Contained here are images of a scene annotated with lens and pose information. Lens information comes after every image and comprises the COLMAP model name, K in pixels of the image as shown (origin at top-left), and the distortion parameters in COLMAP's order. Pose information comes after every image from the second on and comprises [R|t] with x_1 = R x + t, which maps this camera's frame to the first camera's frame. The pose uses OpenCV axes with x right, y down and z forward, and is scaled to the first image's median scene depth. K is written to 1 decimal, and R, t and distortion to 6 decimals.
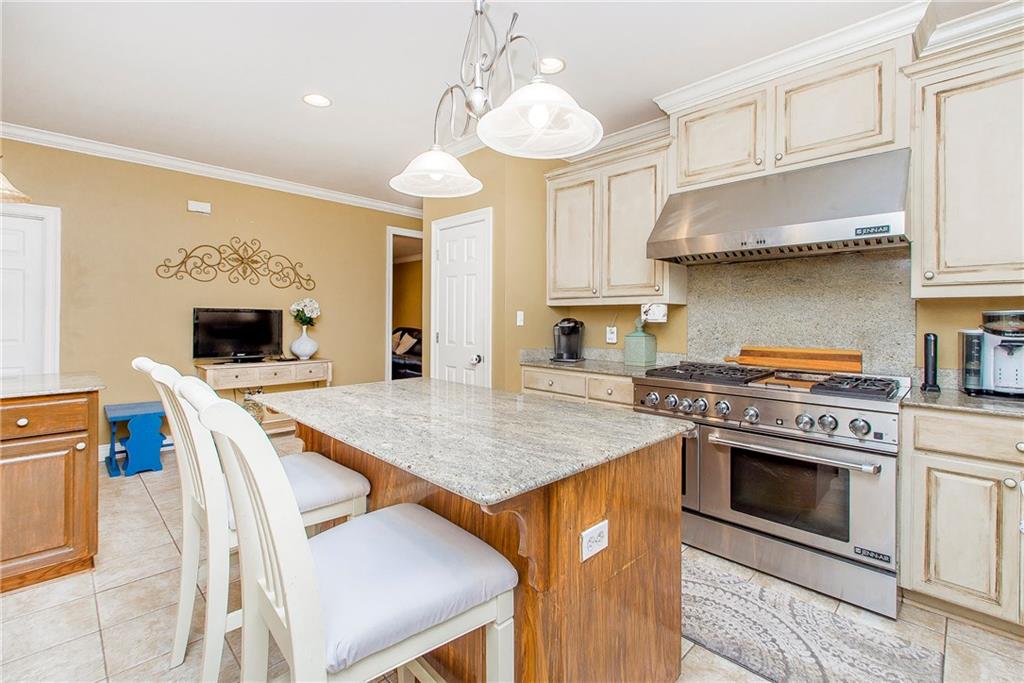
lens RADIAL K [[447.9, 0, 500.2], [0, 447.9, 320.6], [0, 0, 1]] dist [0.010075, -0.004983]
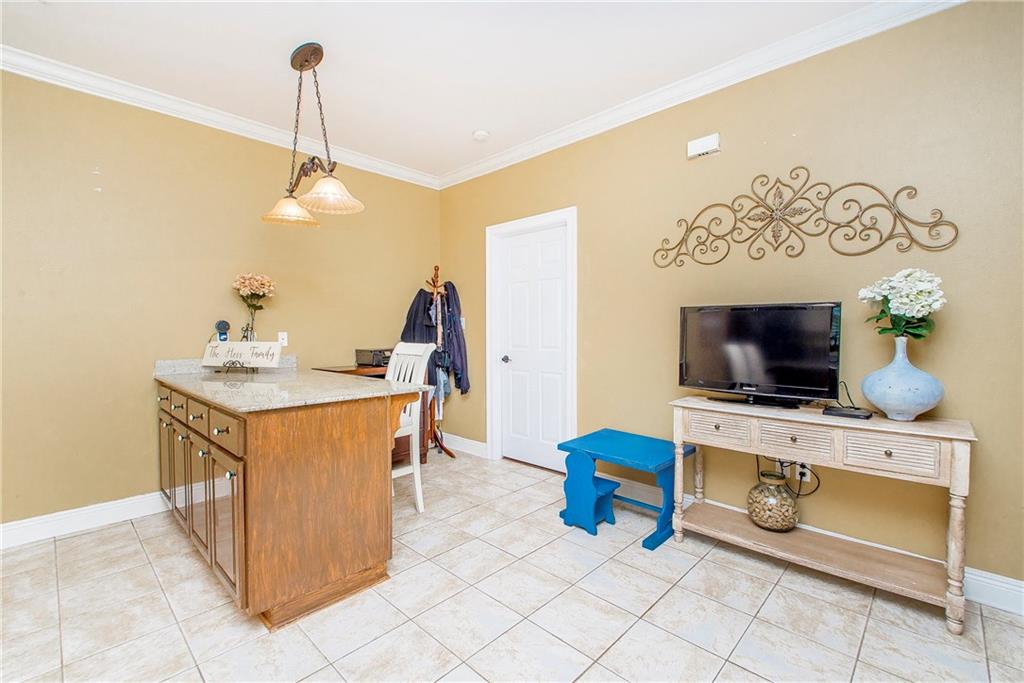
lens RADIAL K [[447.9, 0, 499.2], [0, 447.9, 342.5], [0, 0, 1]] dist [0.010075, -0.004983]
pose [[0.040374, 0.020660, -0.998971, -0.043676], [-0.002619, 0.999785, 0.020571, 0.009020], [0.999181, 0.001786, 0.040420, 0.651117]]
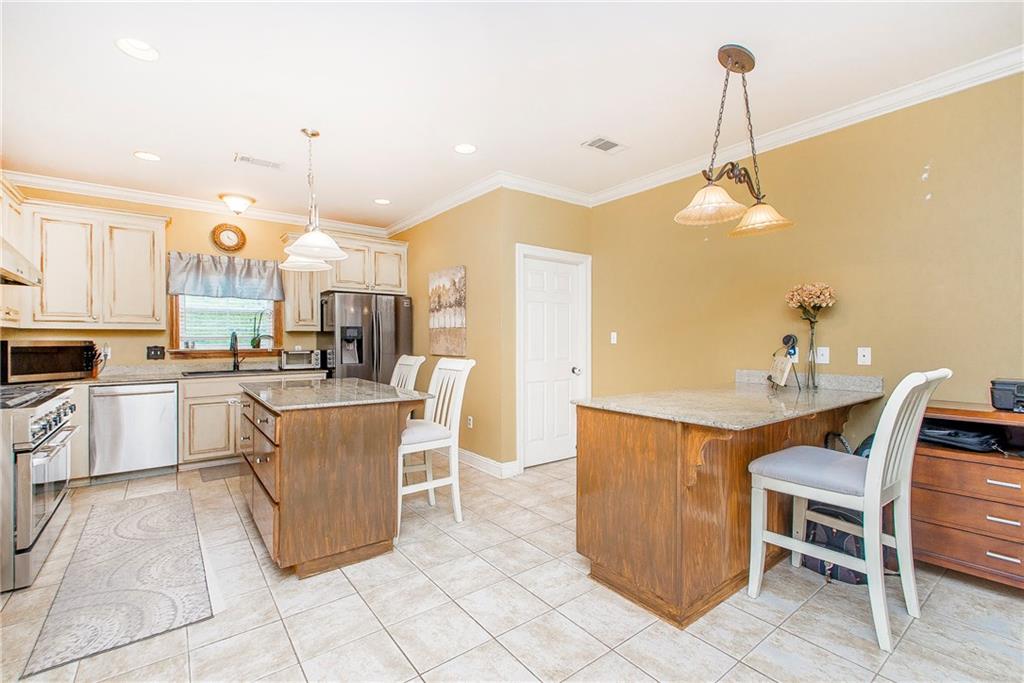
lens RADIAL K [[447.9, 0, 508.1], [0, 447.9, 340.4], [0, 0, 1]] dist [0.010075, -0.004983]
pose [[-0.993934, -0.005085, 0.109863, -0.404616], [-0.004056, 0.999946, 0.009584, -0.004675], [-0.109906, 0.009080, -0.993901, 0.989710]]
